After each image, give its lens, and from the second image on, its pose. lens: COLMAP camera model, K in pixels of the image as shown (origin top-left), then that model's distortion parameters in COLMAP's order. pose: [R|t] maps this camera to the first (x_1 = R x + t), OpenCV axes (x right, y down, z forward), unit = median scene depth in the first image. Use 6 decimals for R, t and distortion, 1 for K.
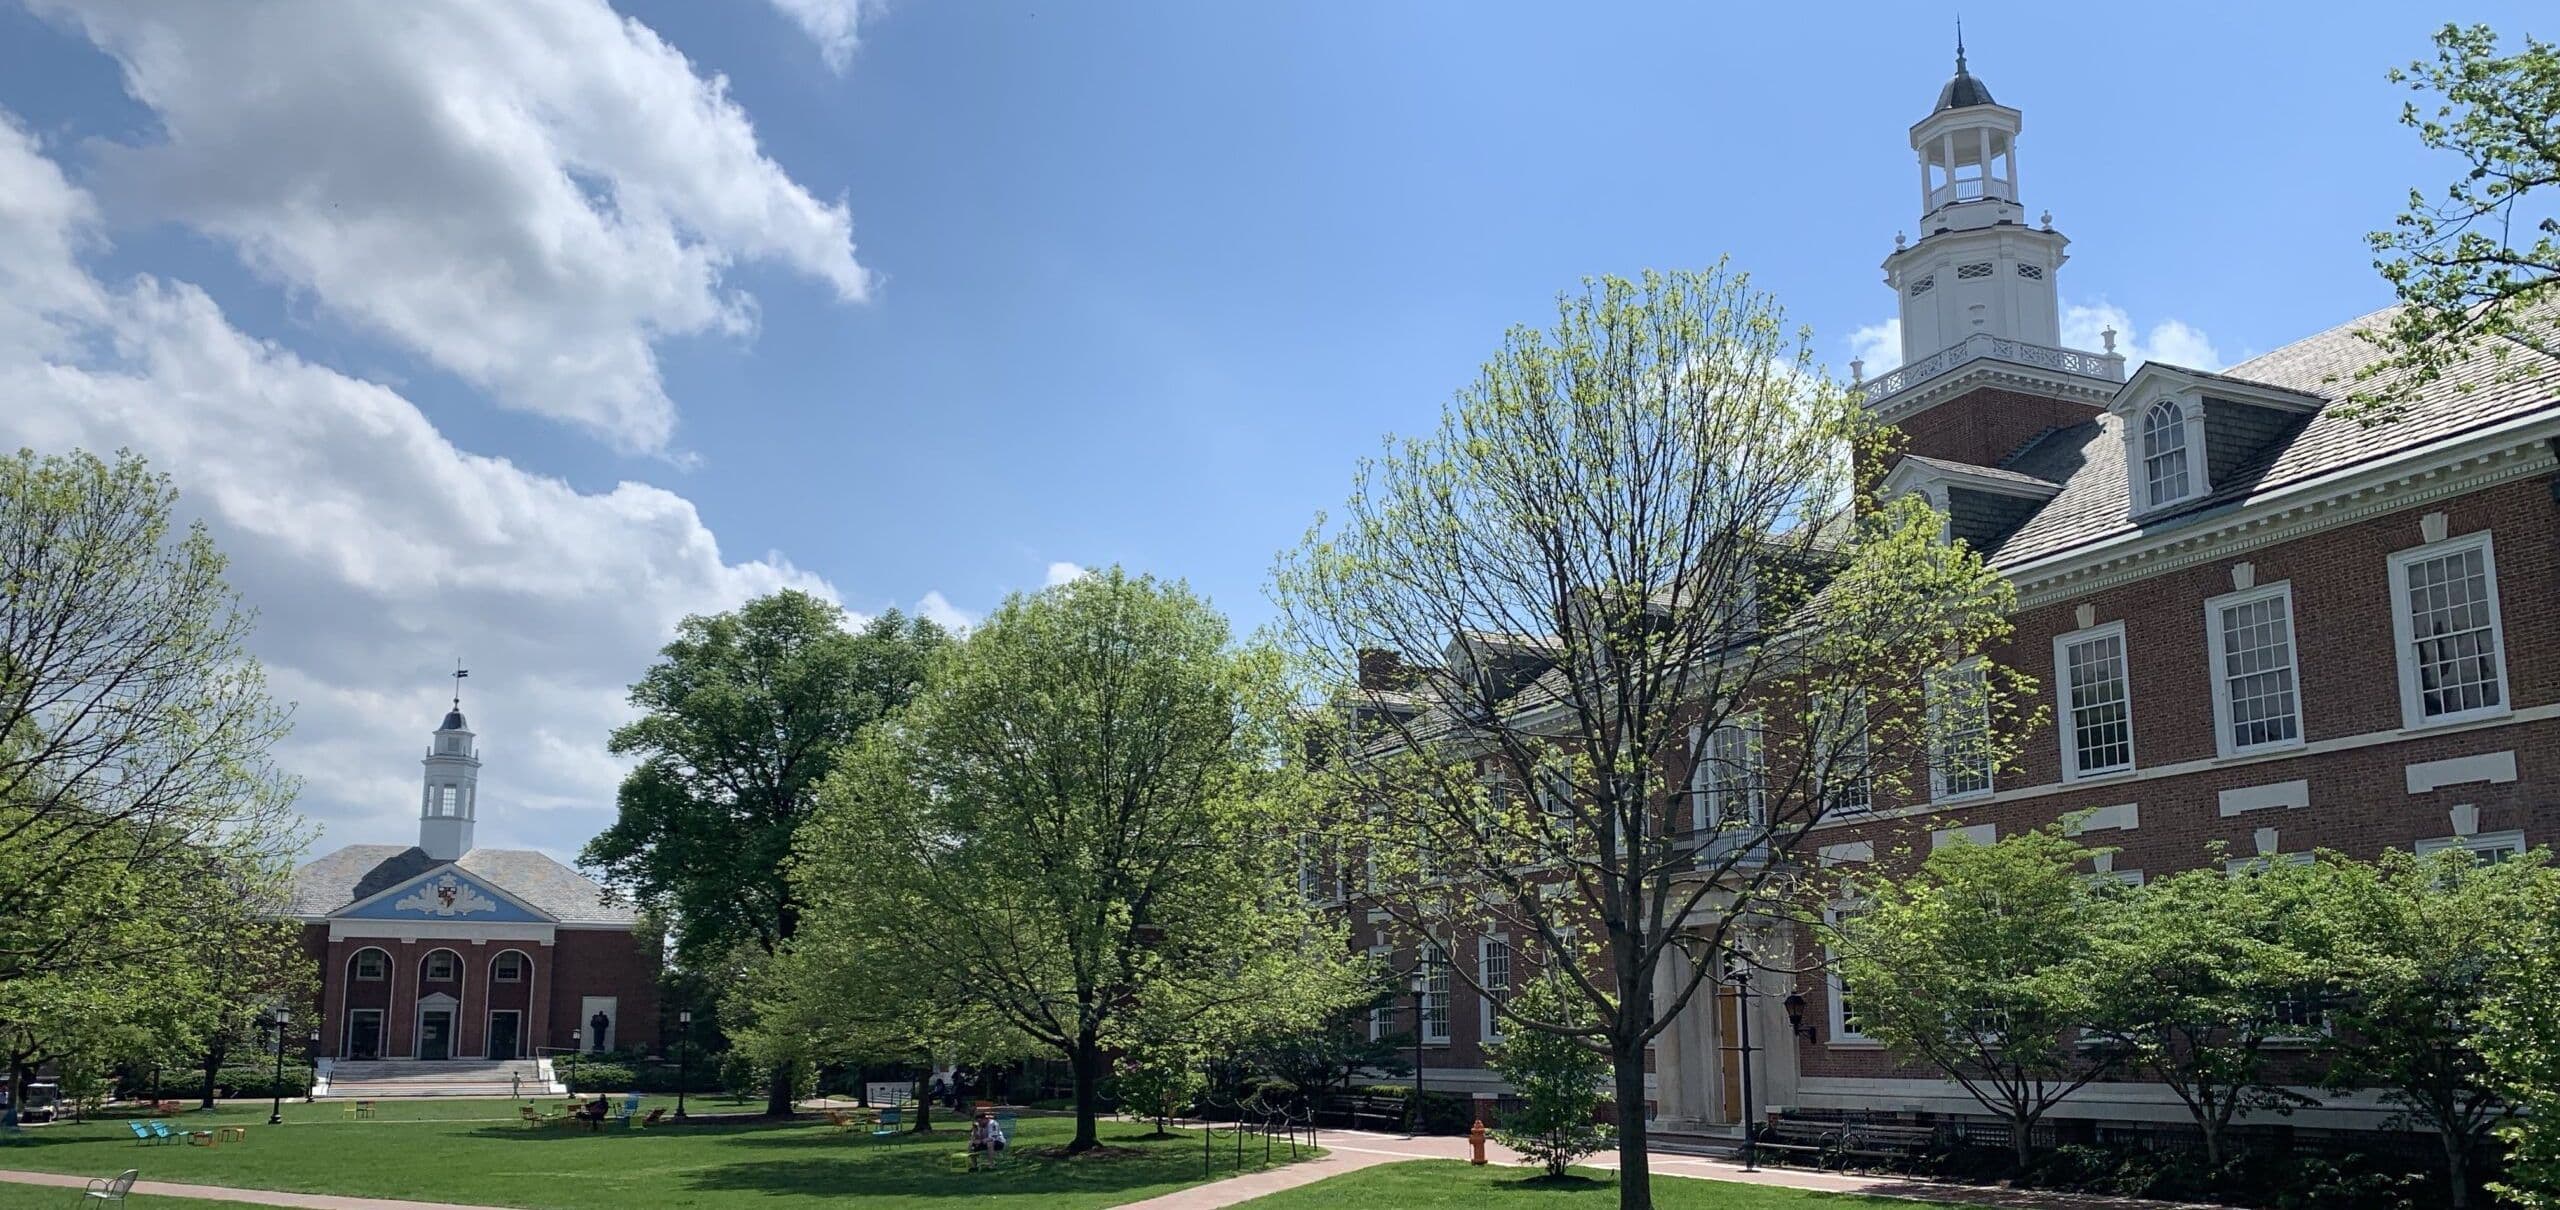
lens RADIAL K [[1881.2, 0, 1335.8], [0, 1881.2, 681.8], [0, 0, 1]] dist [0.000728, -0.000380]
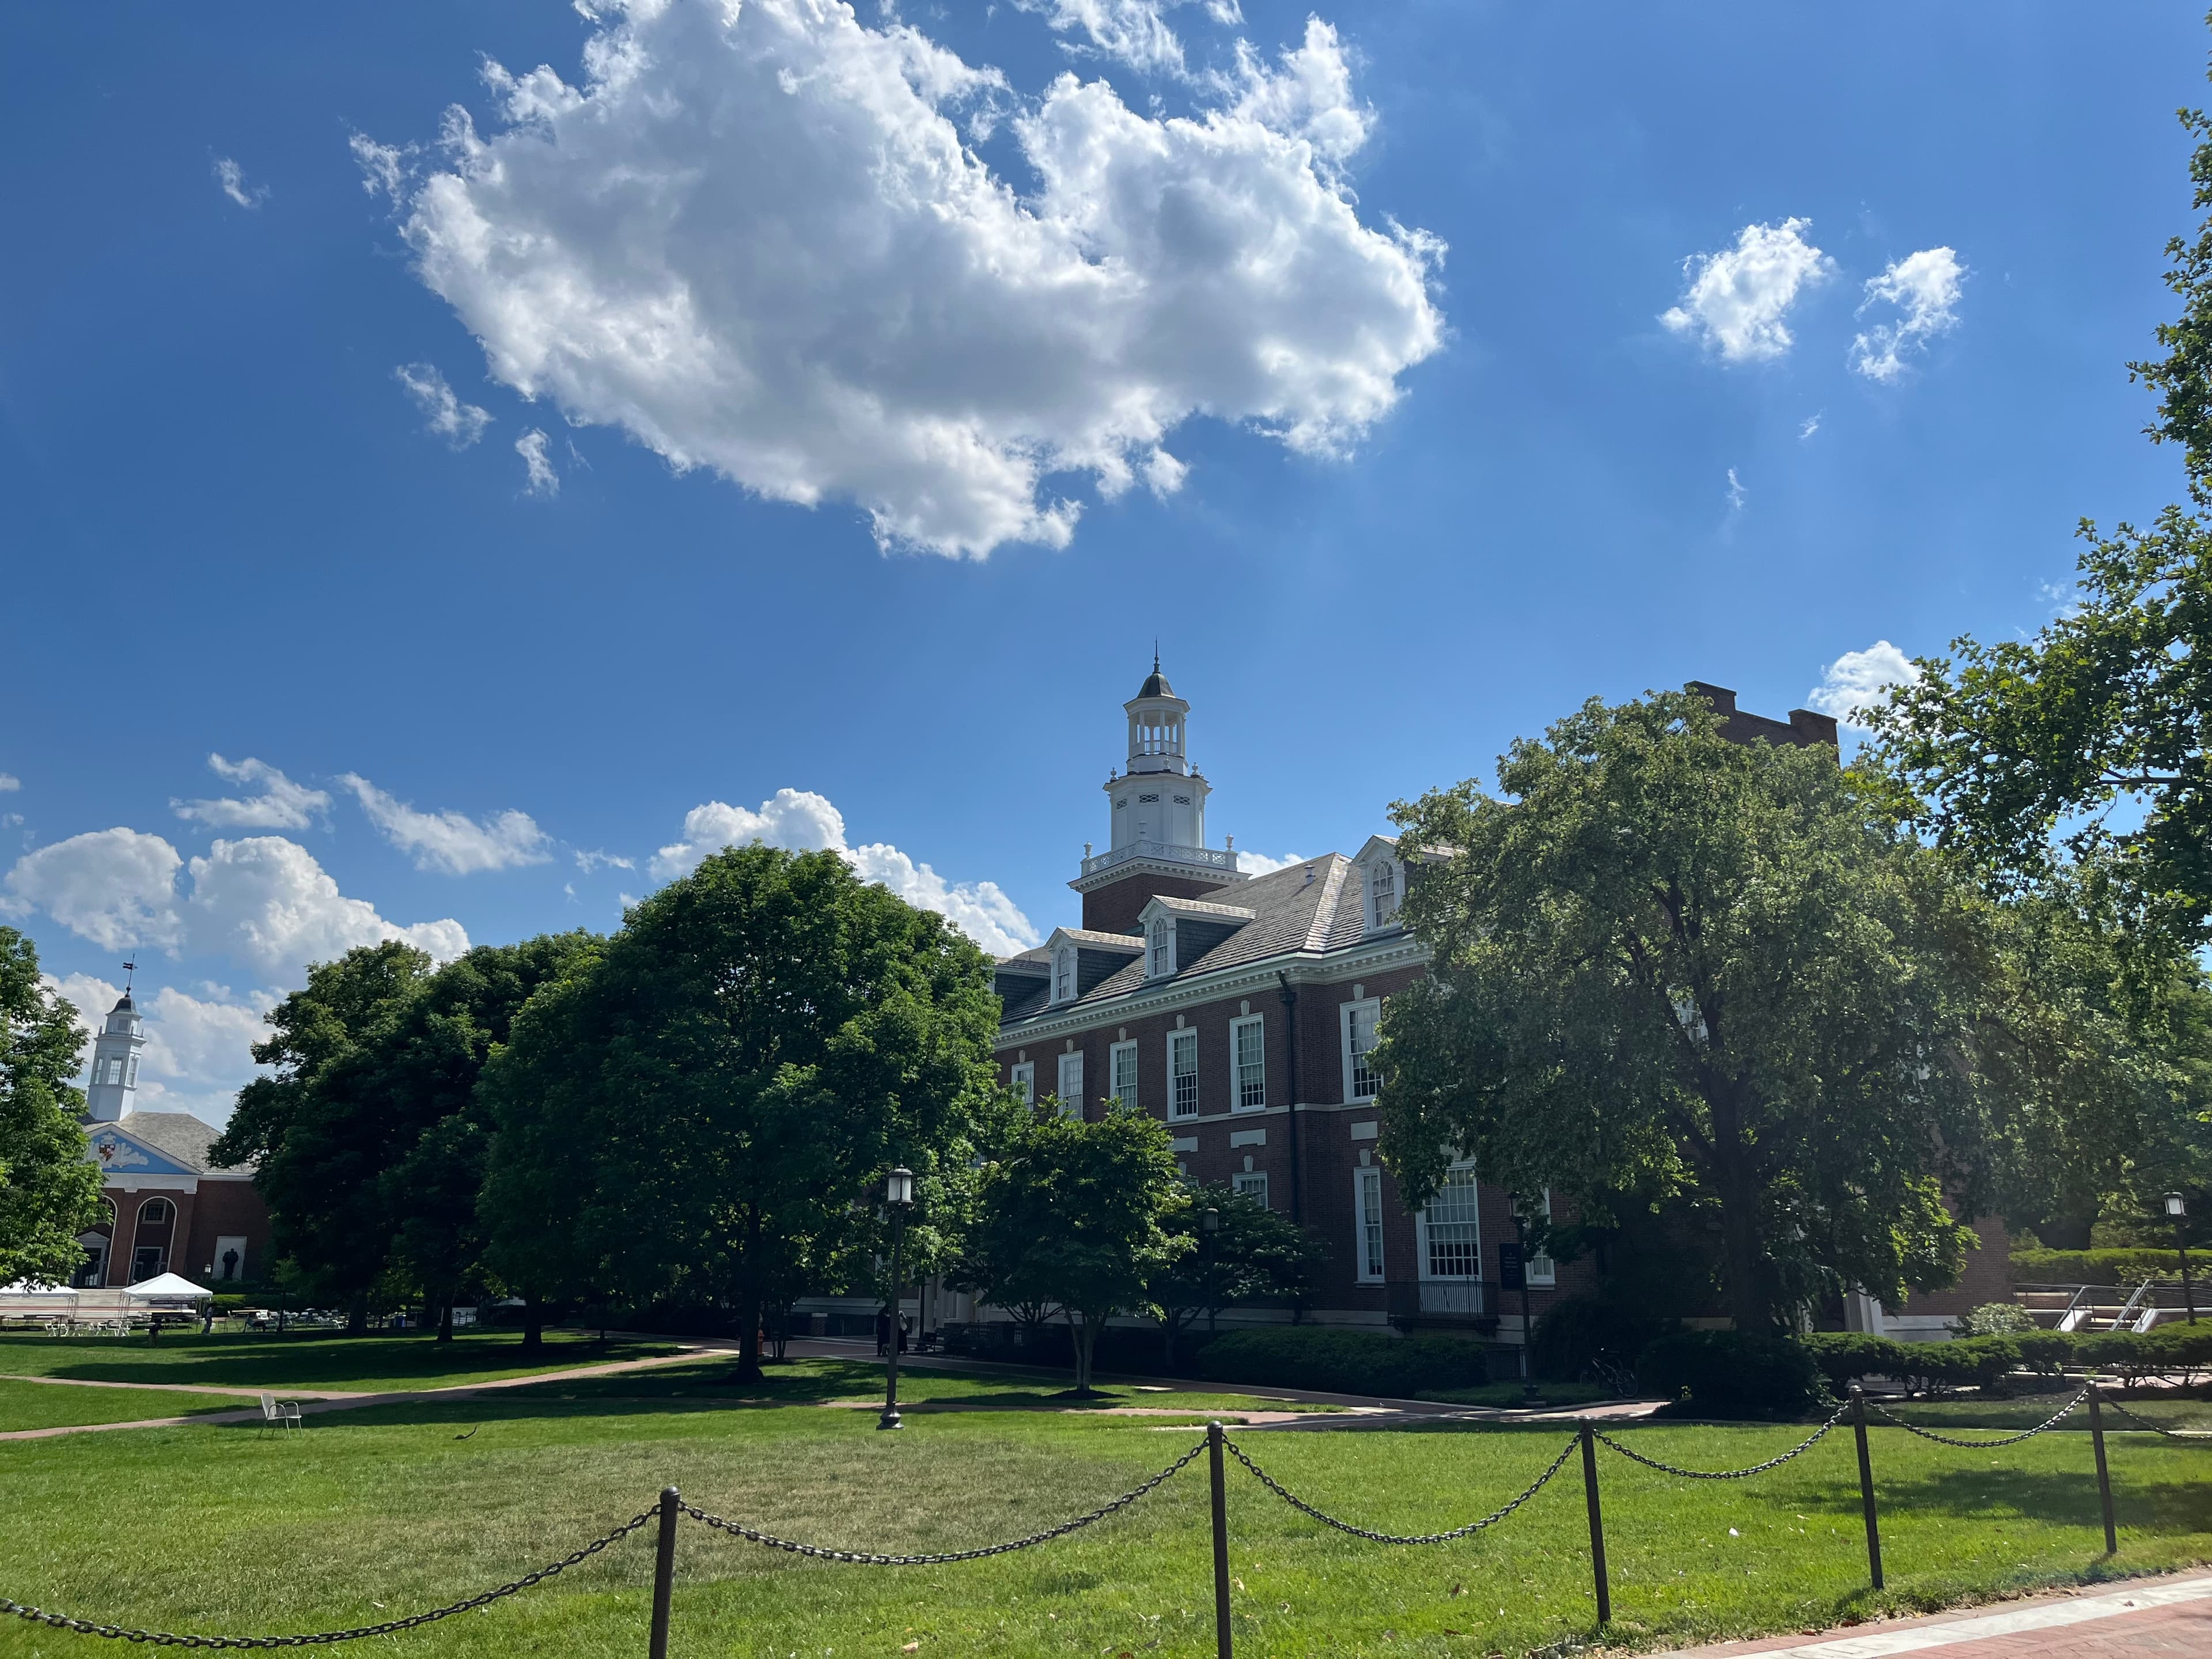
lens RADIAL K [[1624.2, 0, 1103.0], [0, 1624.2, 815.0], [0, 0, 1]] dist [0.049743, -0.060056]
pose [[0.994402, 0.040870, 0.097442, 0.159279], [-0.031865, 0.995227, -0.092243, -0.070718], [-0.100747, 0.088622, 0.990957, -0.383209]]
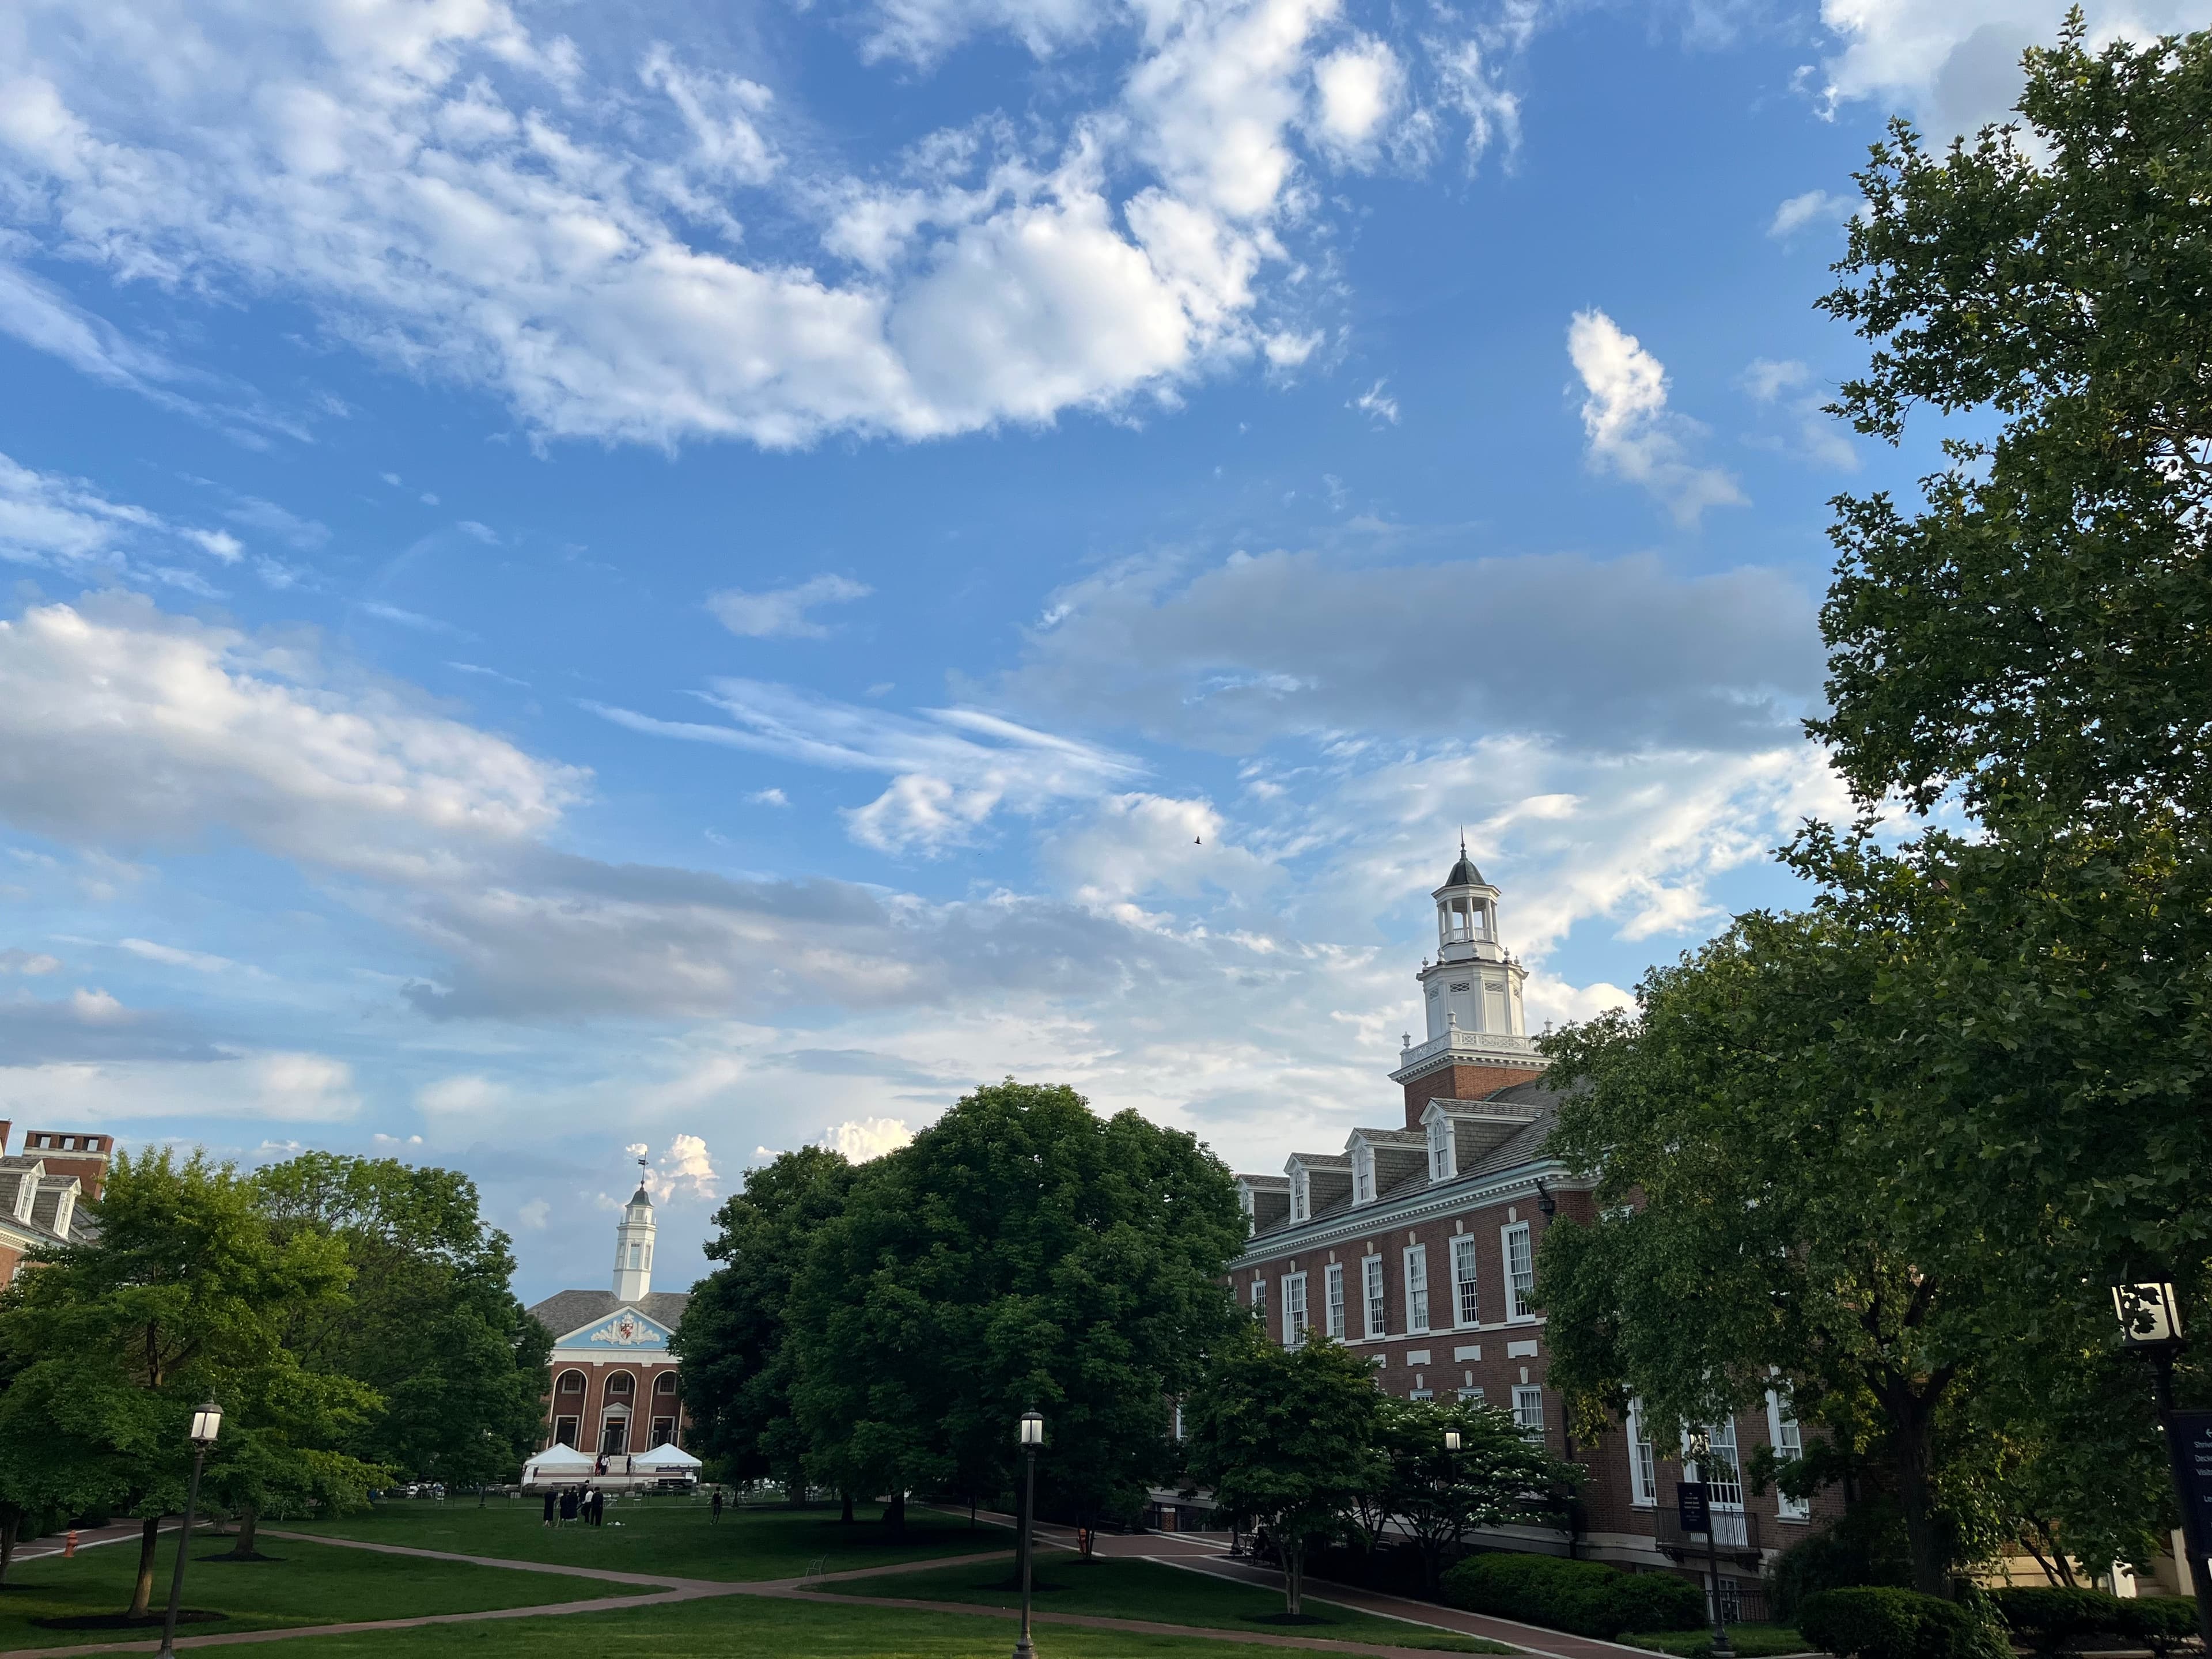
lens RADIAL K [[1624.2, 0, 1101.4], [0, 1624.2, 823.0], [0, 0, 1]] dist [0.049743, -0.060056]
pose [[0.982260, -0.039533, -0.183309, 0.291203], [0.007015, 0.984588, -0.174751, -0.110498], [0.187392, 0.170365, 0.967399, -0.451348]]
